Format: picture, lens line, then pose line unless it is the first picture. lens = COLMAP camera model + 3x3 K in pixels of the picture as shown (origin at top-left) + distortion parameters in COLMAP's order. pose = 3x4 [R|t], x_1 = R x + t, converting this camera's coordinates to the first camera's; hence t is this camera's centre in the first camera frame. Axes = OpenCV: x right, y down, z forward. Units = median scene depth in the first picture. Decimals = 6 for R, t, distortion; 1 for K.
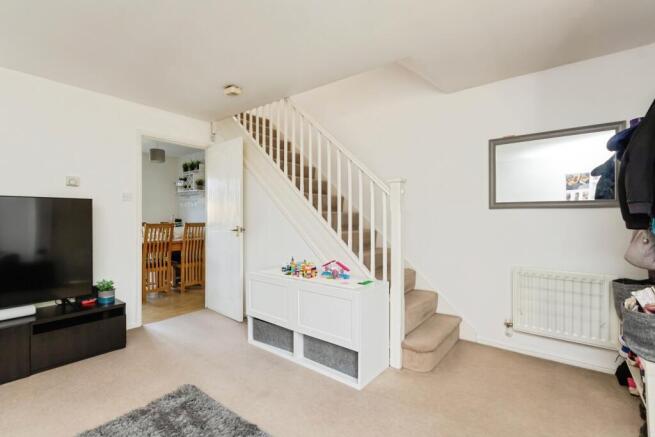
lens RADIAL K [[302.9, 0, 330.7], [0, 302.9, 214.5], [0, 0, 1]] dist [0.001820, 0.000073]
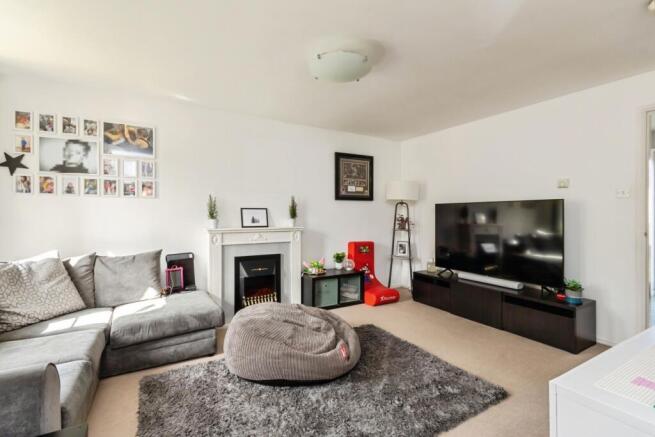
lens RADIAL K [[302.9, 0, 330.7], [0, 302.9, 214.5], [0, 0, 1]] dist [0.001820, 0.000073]
pose [[-0.360949, 0.004035, -0.932577, 0.516647], [0.004691, 0.999986, 0.002511, -0.005084], [0.932574, -0.003468, -0.360963, 0.676856]]
